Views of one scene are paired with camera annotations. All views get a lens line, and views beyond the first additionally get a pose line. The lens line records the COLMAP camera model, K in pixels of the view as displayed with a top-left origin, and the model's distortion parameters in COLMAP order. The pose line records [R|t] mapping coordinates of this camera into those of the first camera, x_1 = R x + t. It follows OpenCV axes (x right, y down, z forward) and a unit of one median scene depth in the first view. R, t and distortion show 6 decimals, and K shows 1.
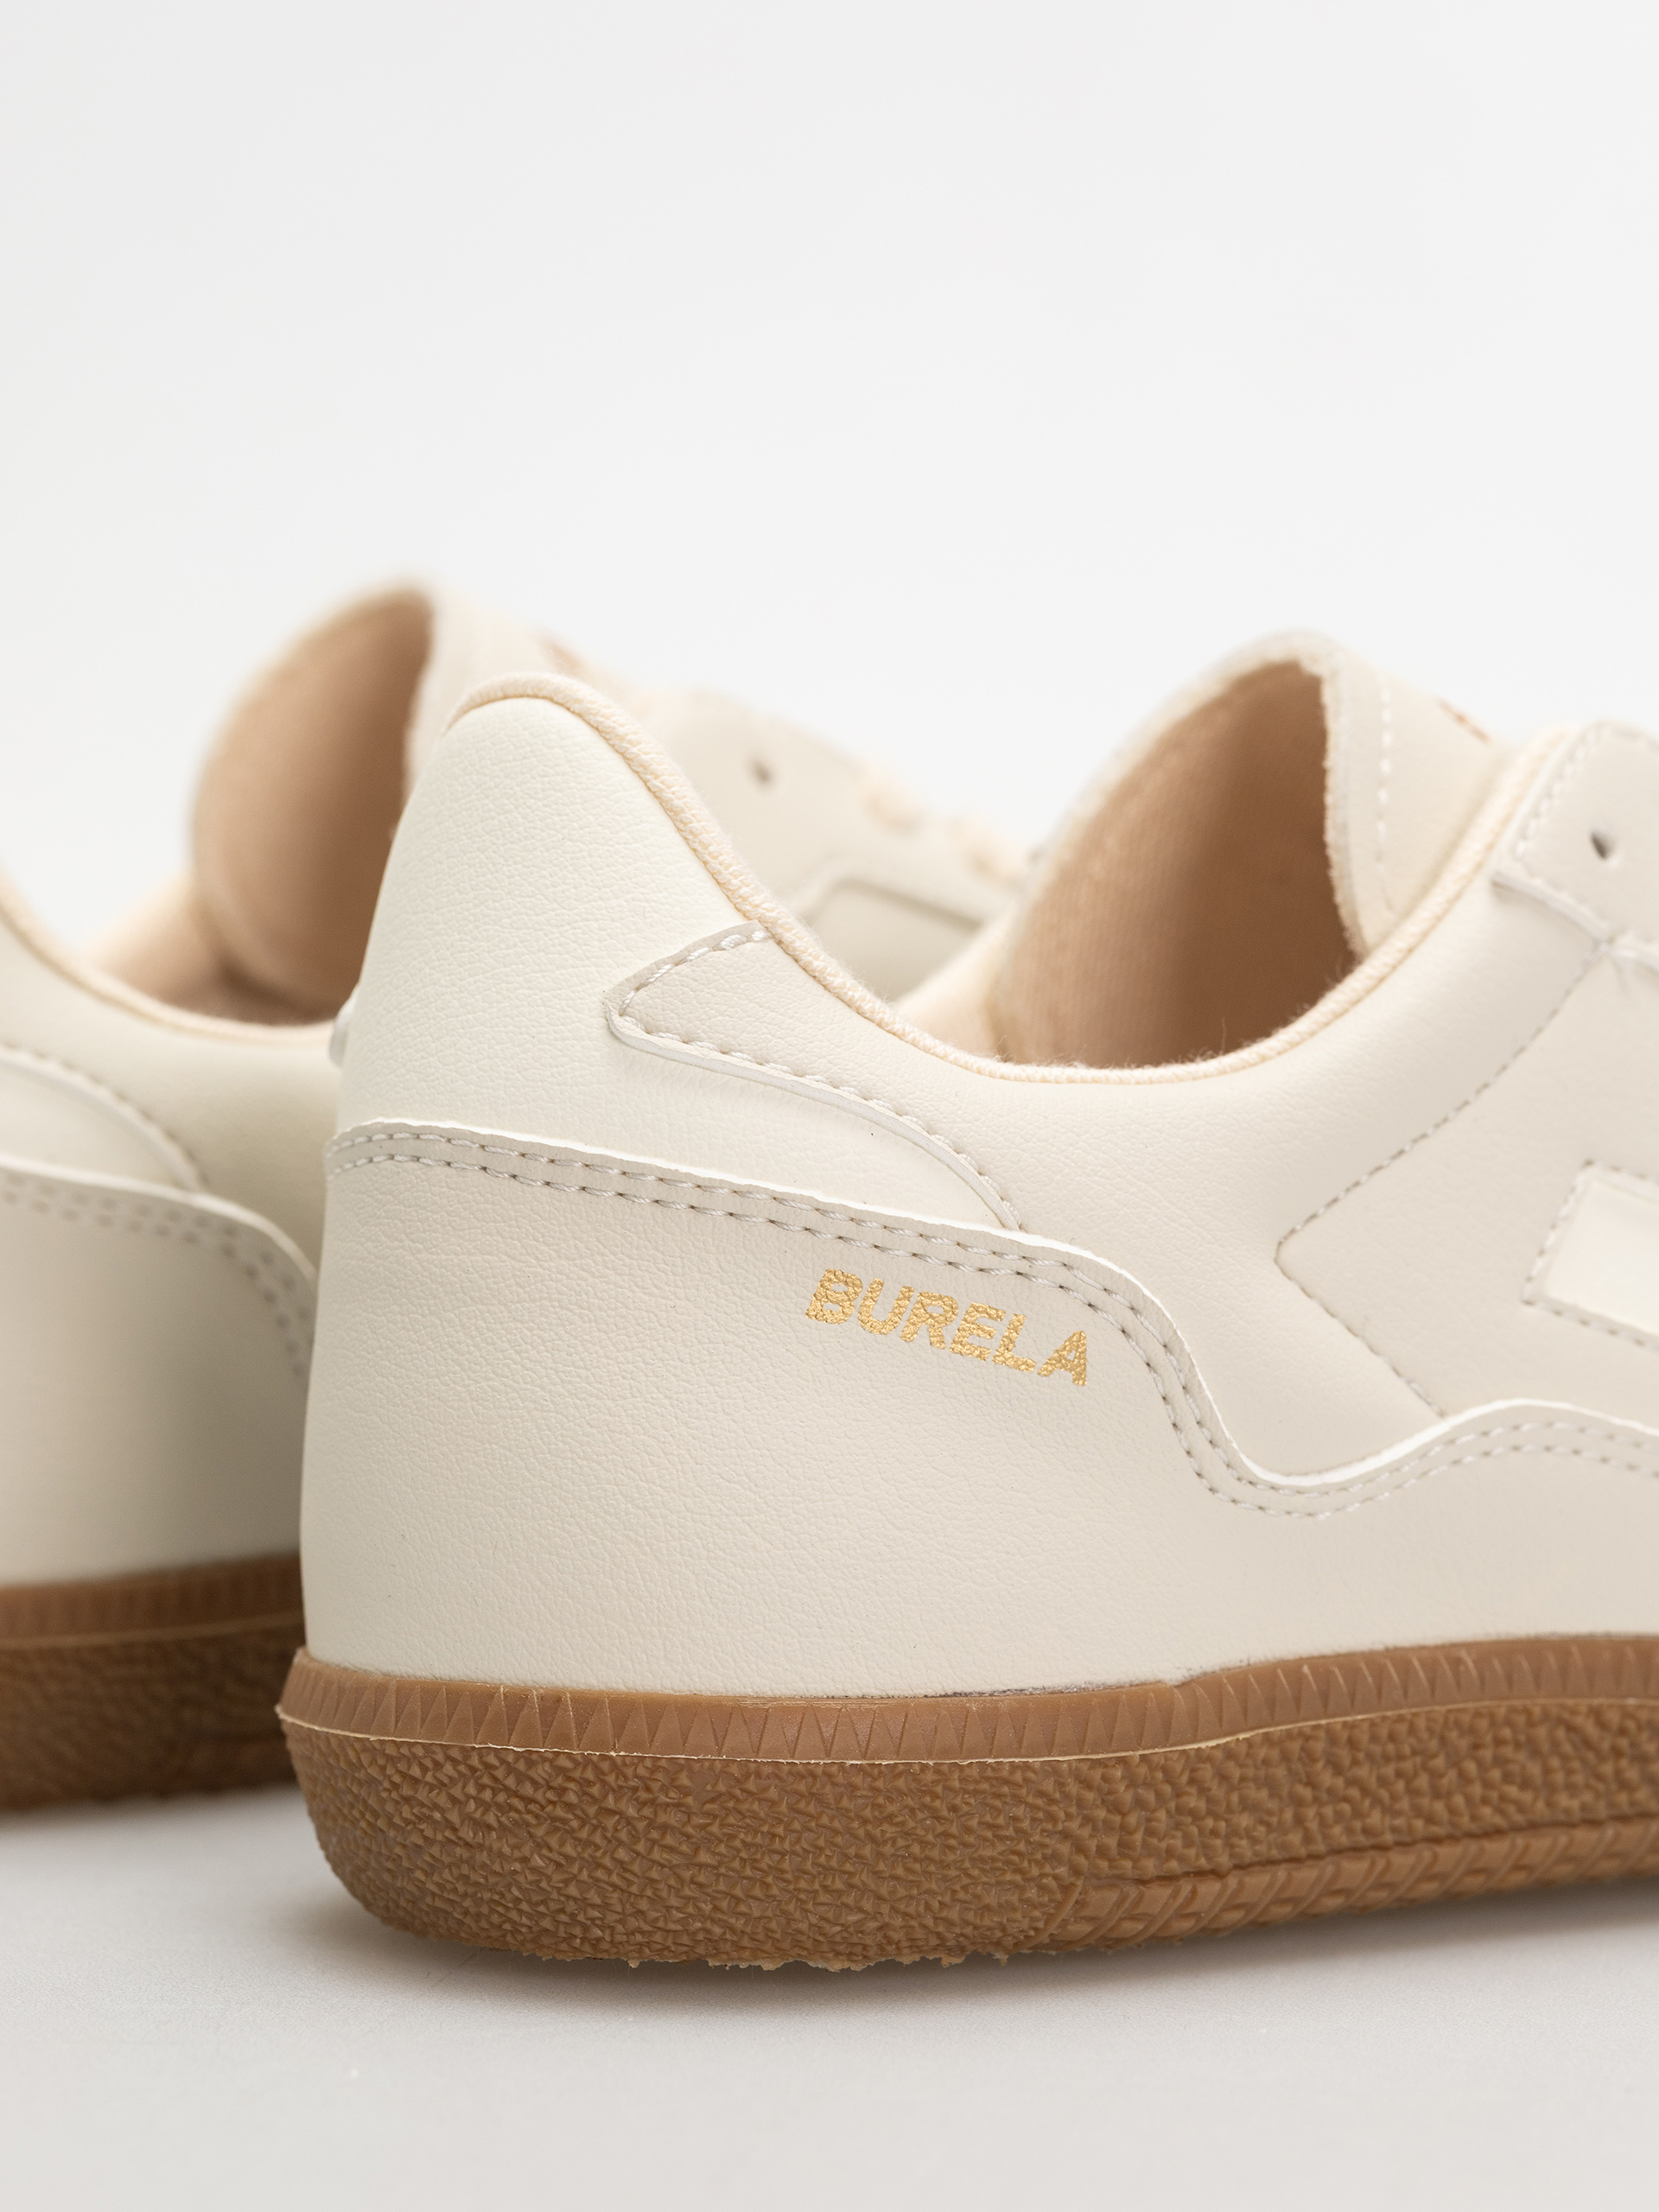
lens RADIAL K [[6615.4, 0, 829.5], [0, 6615.4, 1106.0], [0, 0, 1]] dist [-0.323387, 14.243968]
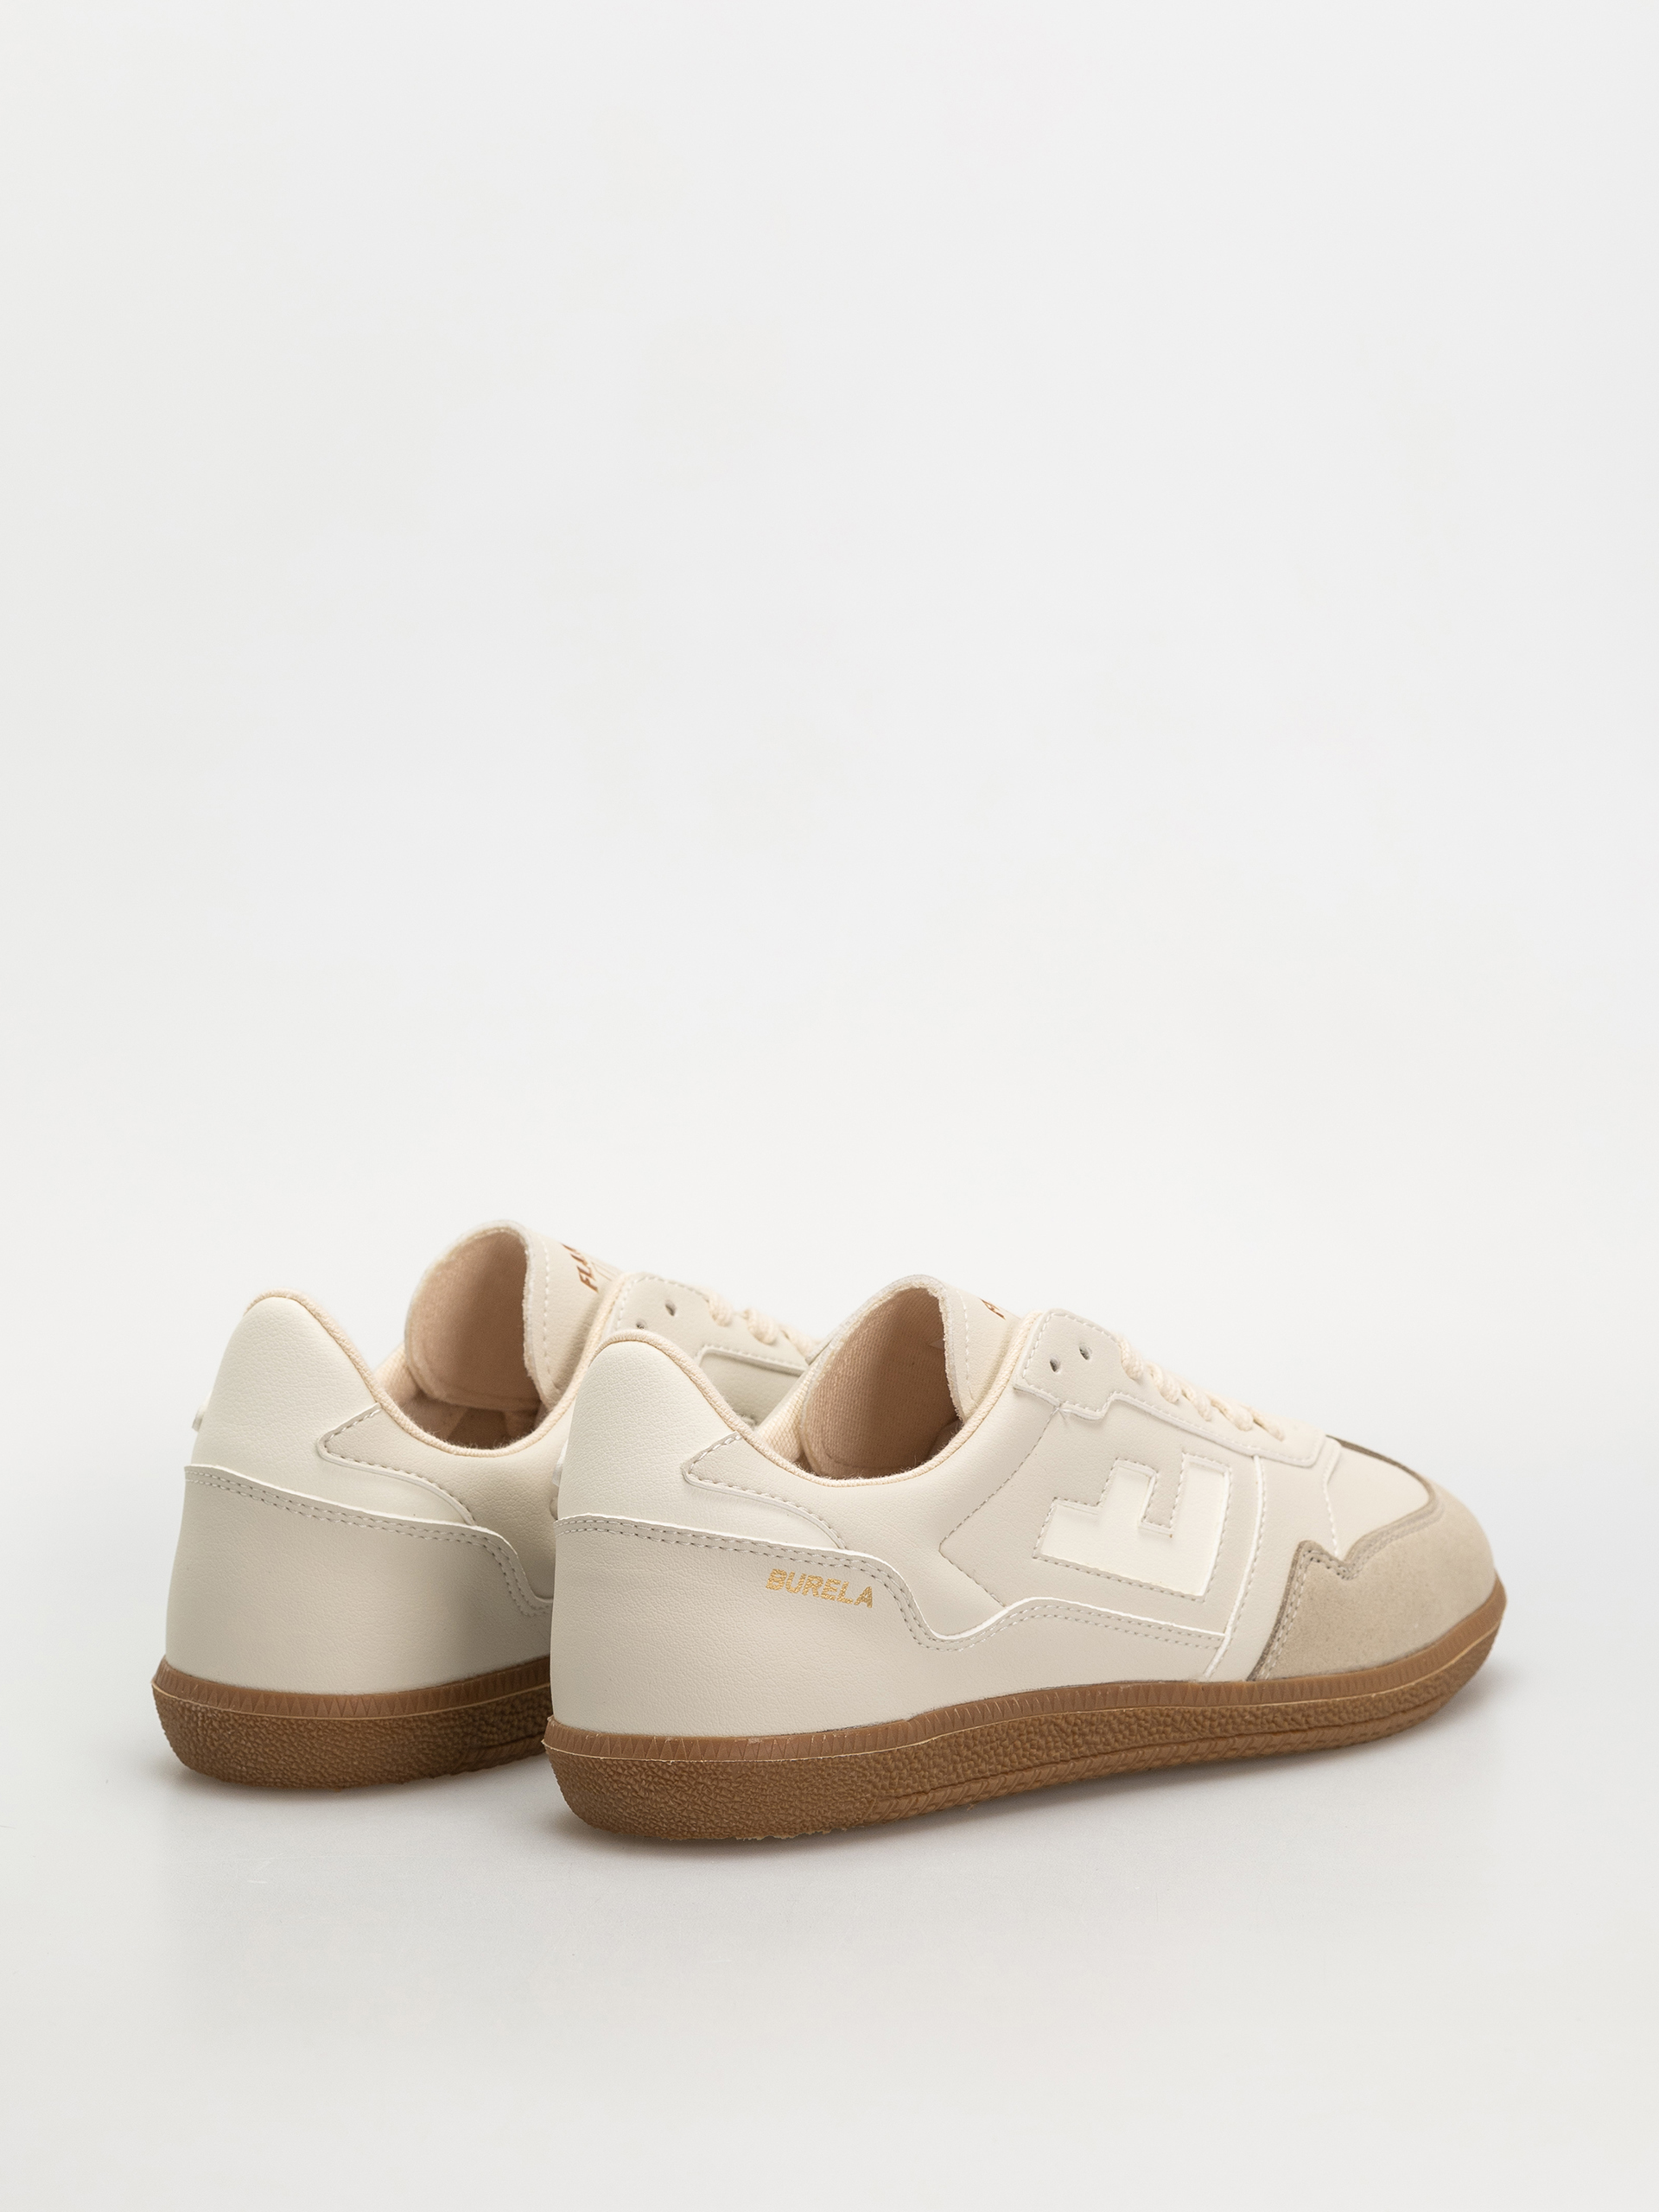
lens RADIAL K [[6615.4, 0, 829.5], [0, 6615.4, 1106.0], [0, 0, 1]] dist [-0.323387, 14.243968]
pose [[0.991276, -0.038062, 0.126185, -0.288496], [0.033234, 0.998641, 0.040153, -0.251028], [-0.127542, -0.035610, 0.991194, -1.506504]]
